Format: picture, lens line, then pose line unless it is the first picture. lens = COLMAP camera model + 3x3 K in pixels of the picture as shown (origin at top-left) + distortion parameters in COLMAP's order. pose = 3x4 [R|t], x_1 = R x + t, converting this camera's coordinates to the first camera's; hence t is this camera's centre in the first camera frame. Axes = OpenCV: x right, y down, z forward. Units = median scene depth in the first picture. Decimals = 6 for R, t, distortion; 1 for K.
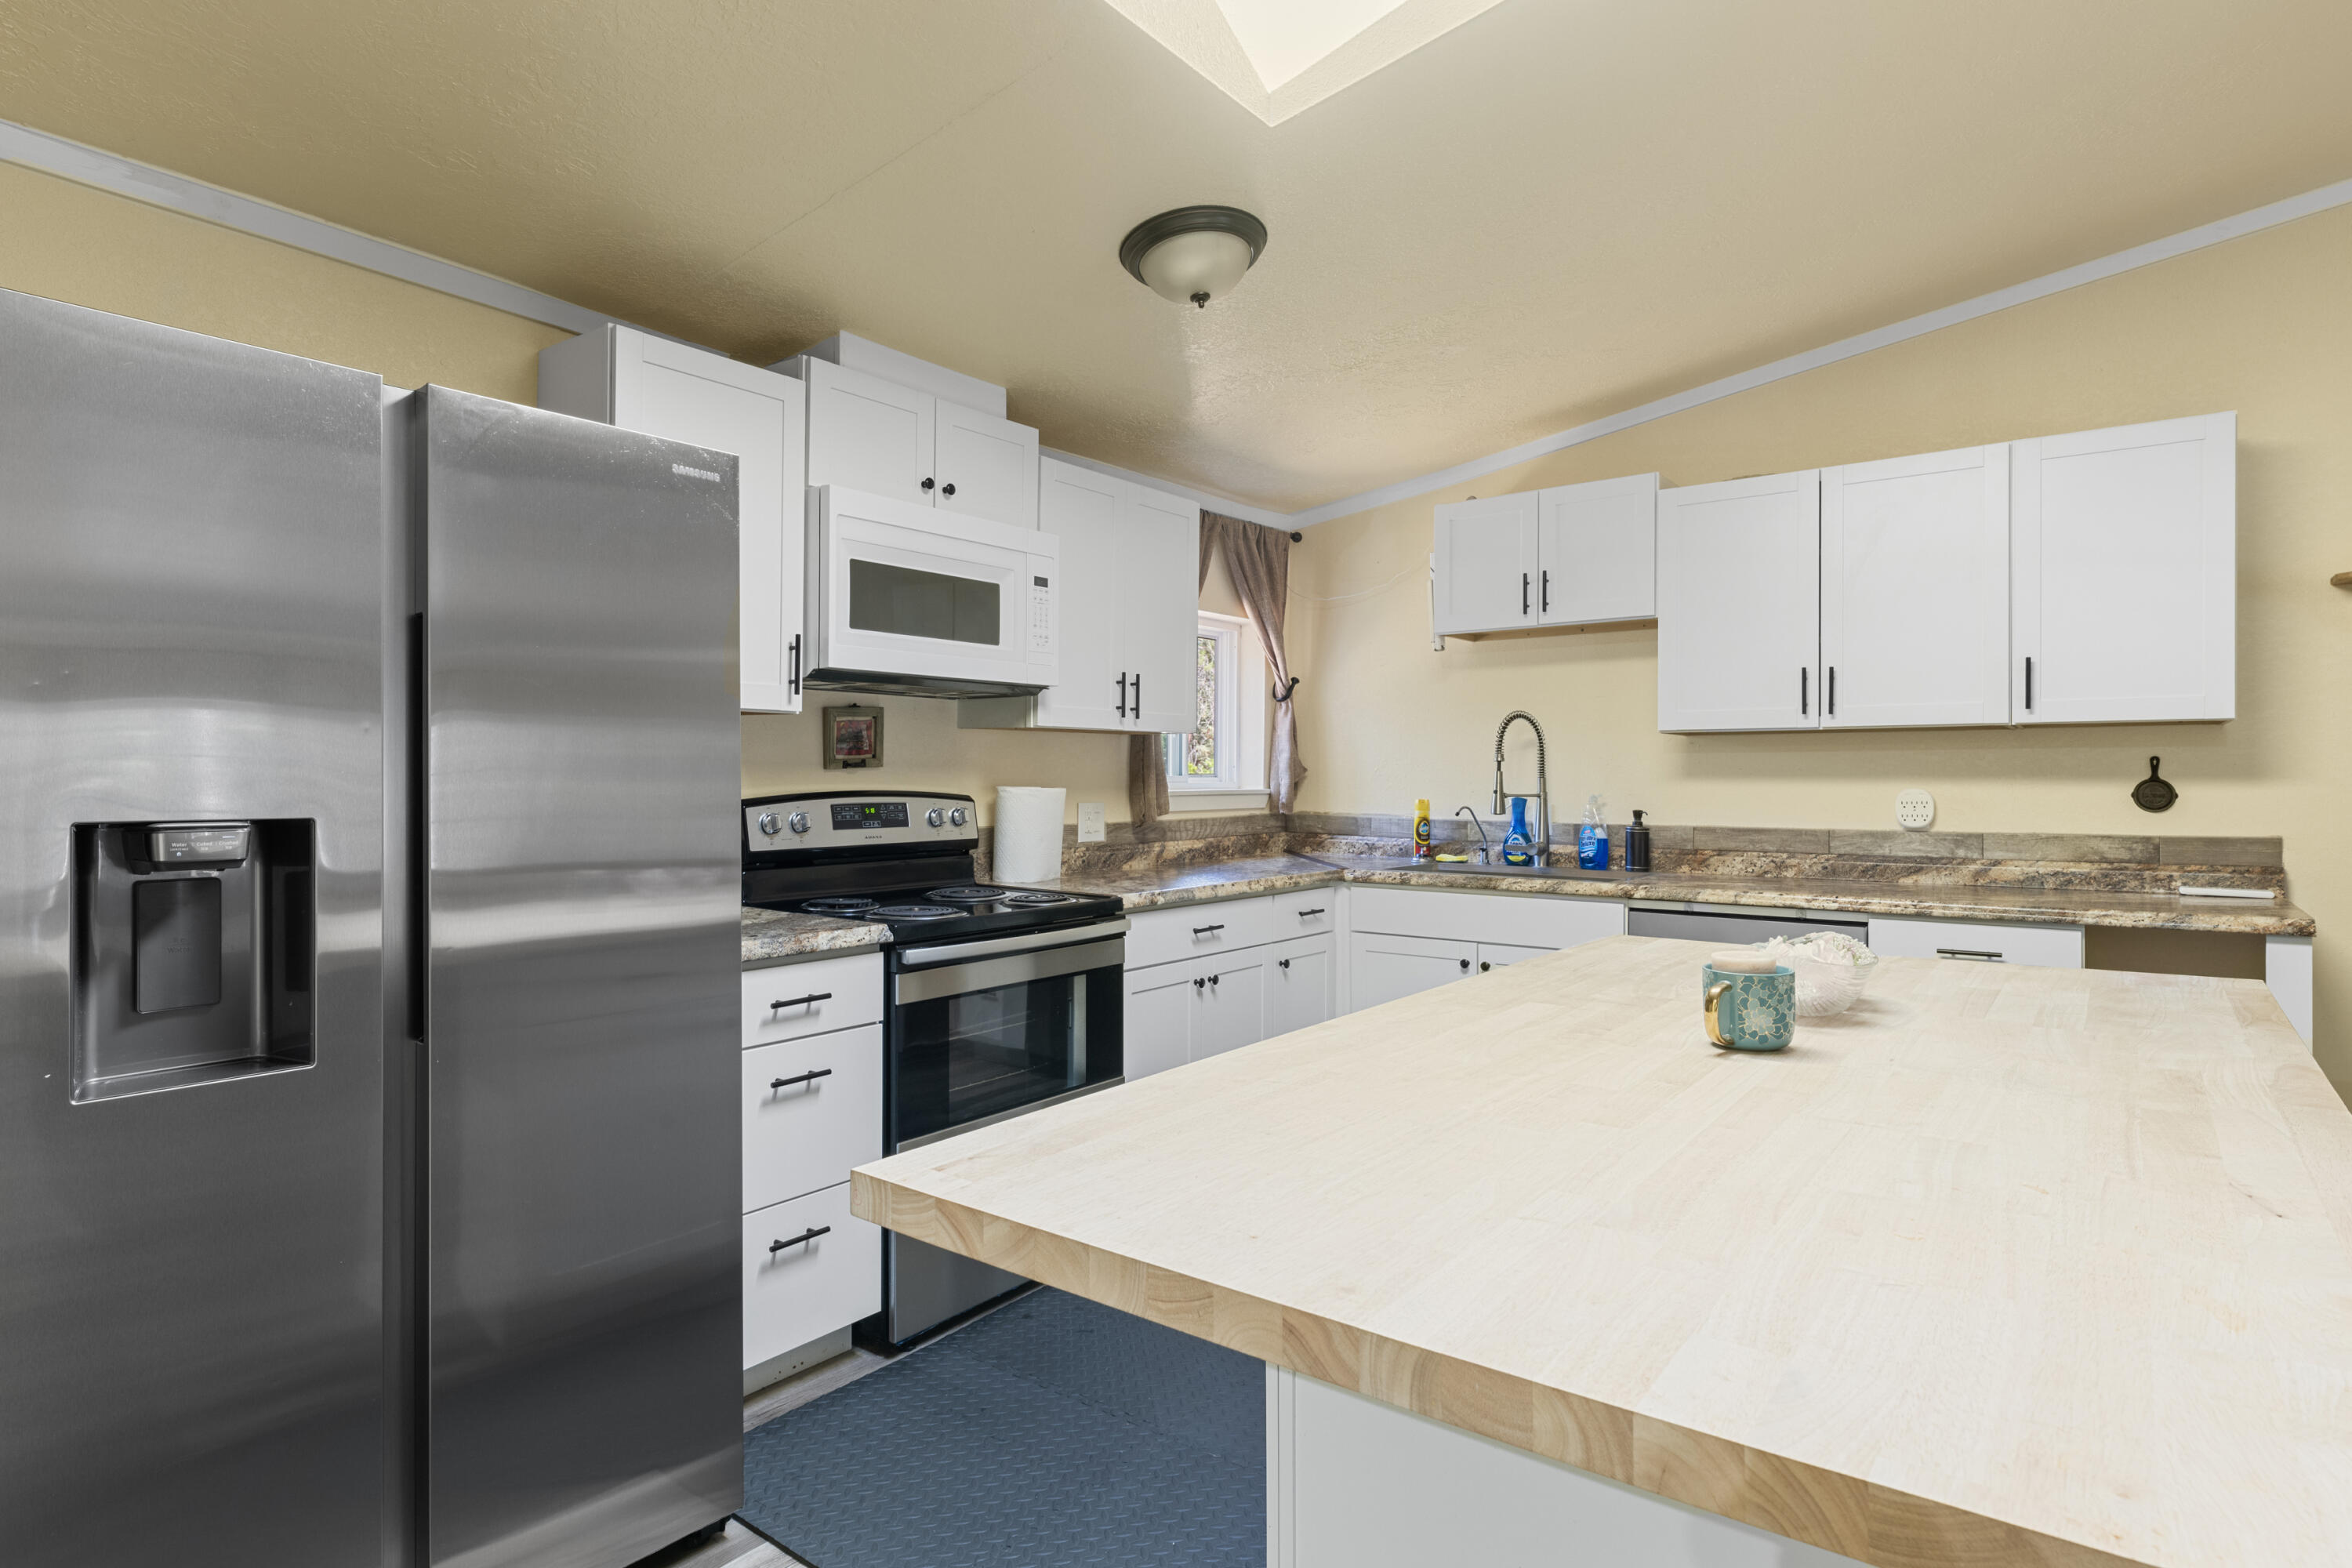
lens RADIAL K [[1228.9, 0, 1170.0], [0, 1228.9, 777.4], [0, 0, 1]] dist [-0.000246, 0.000083]
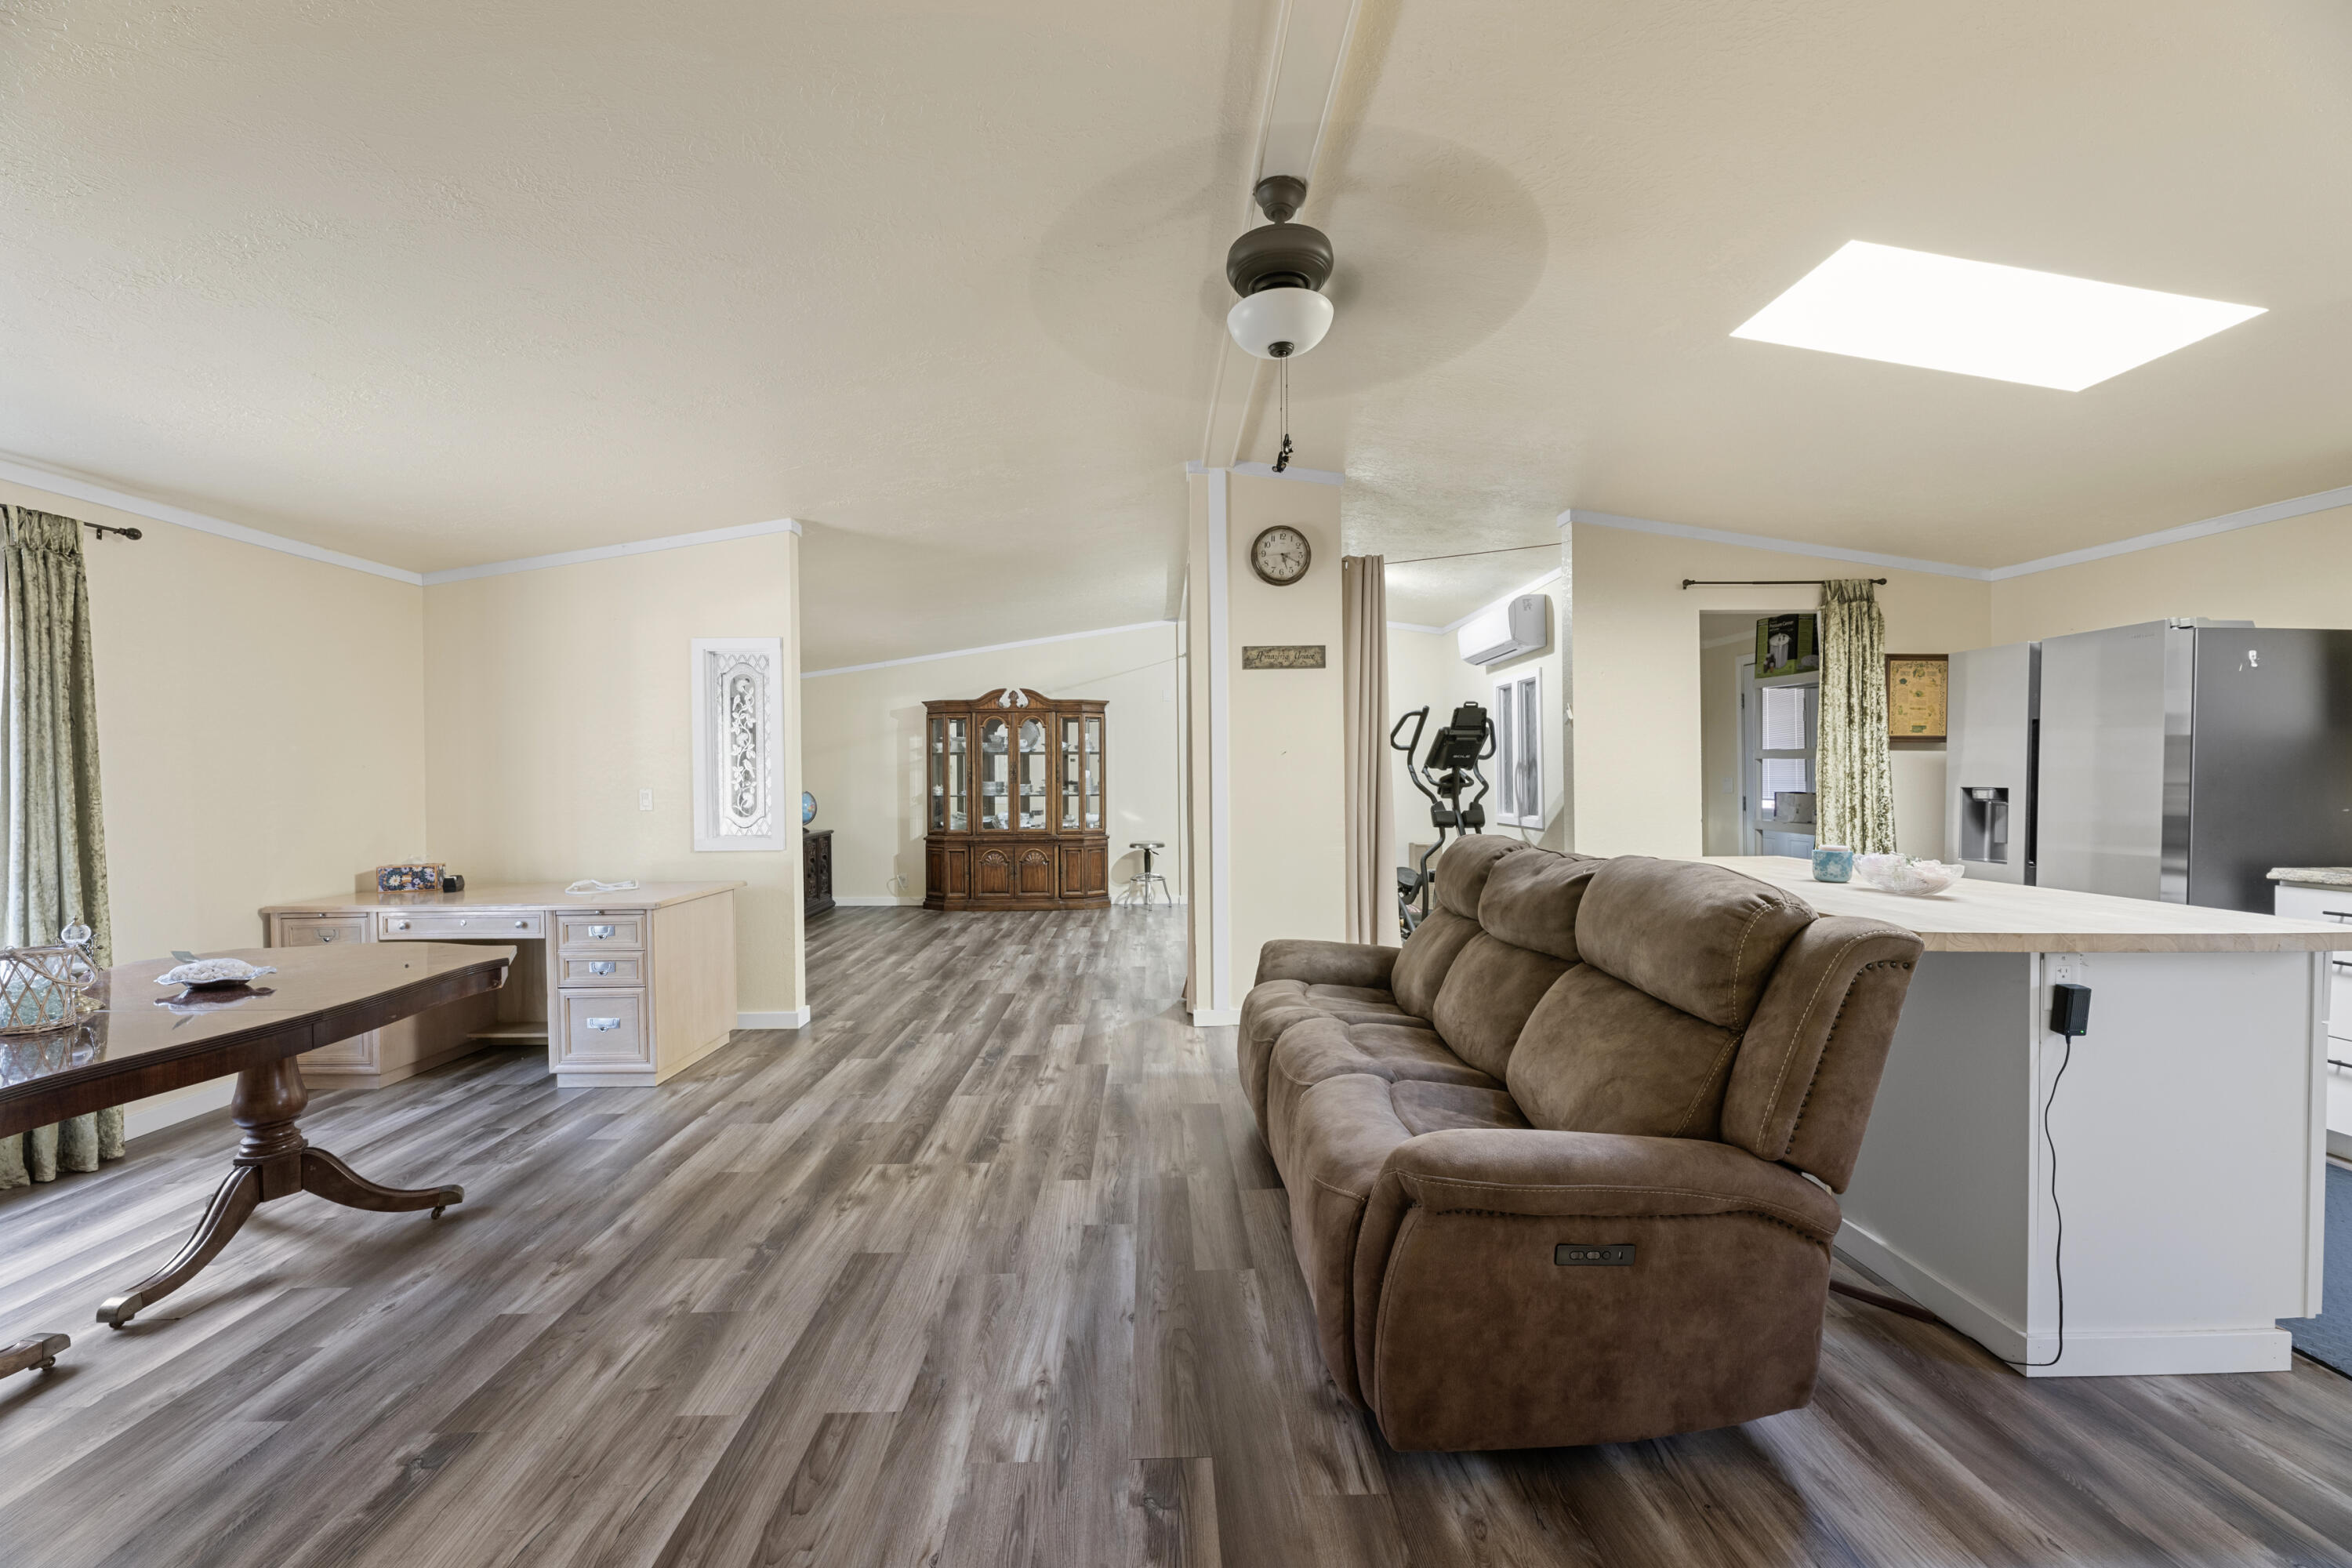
lens RADIAL K [[949.2, 0, 1170.3], [0, 949.2, 789.2], [0, 0, 1]] dist [-0.001167, -0.002520]
pose [[-0.777290, 0.009318, -0.629074, 1.155474], [0.002540, 0.999929, 0.011672, 0.001293], [0.629138, 0.007475, -0.777258, 0.698191]]
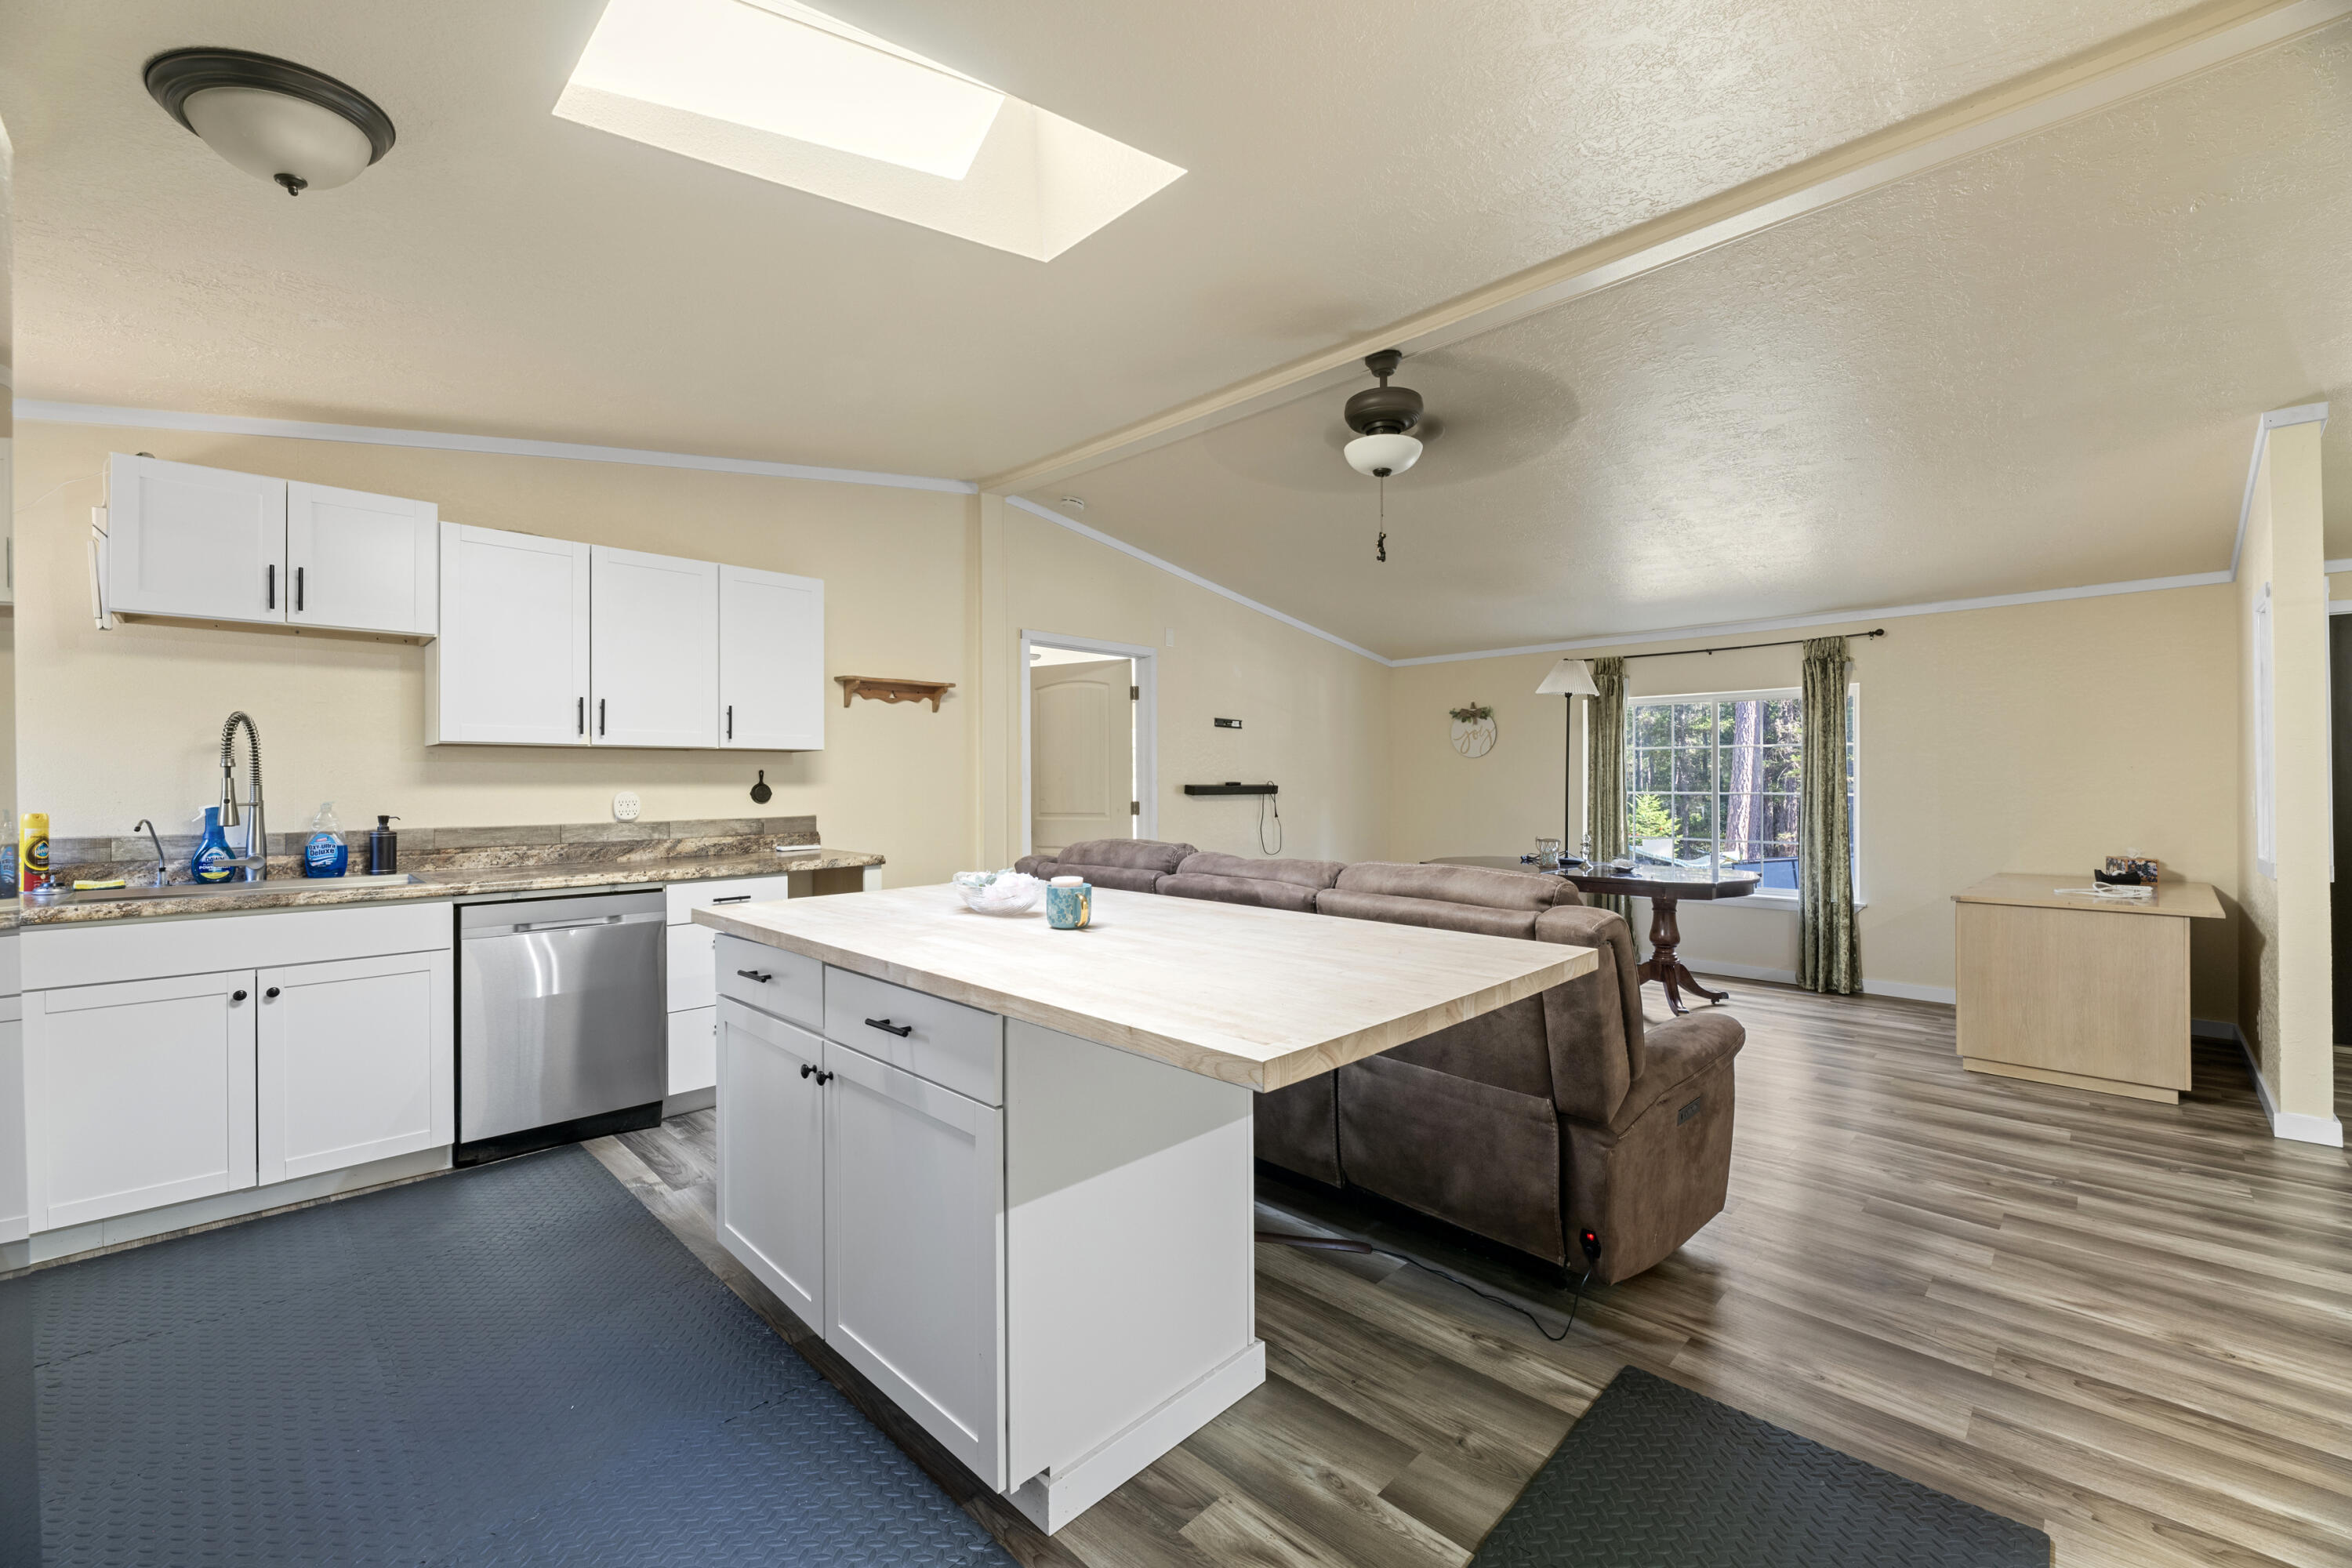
lens RADIAL K [[949.2, 0, 1167.1], [0, 949.2, 780.1], [0, 0, 1]] dist [-0.001167, -0.002520]
pose [[0.120924, 0.000623, 0.992662, -0.402580], [0.002648, 0.999996, -0.000950, -0.000964], [-0.992658, 0.002743, 0.120922, 0.287992]]
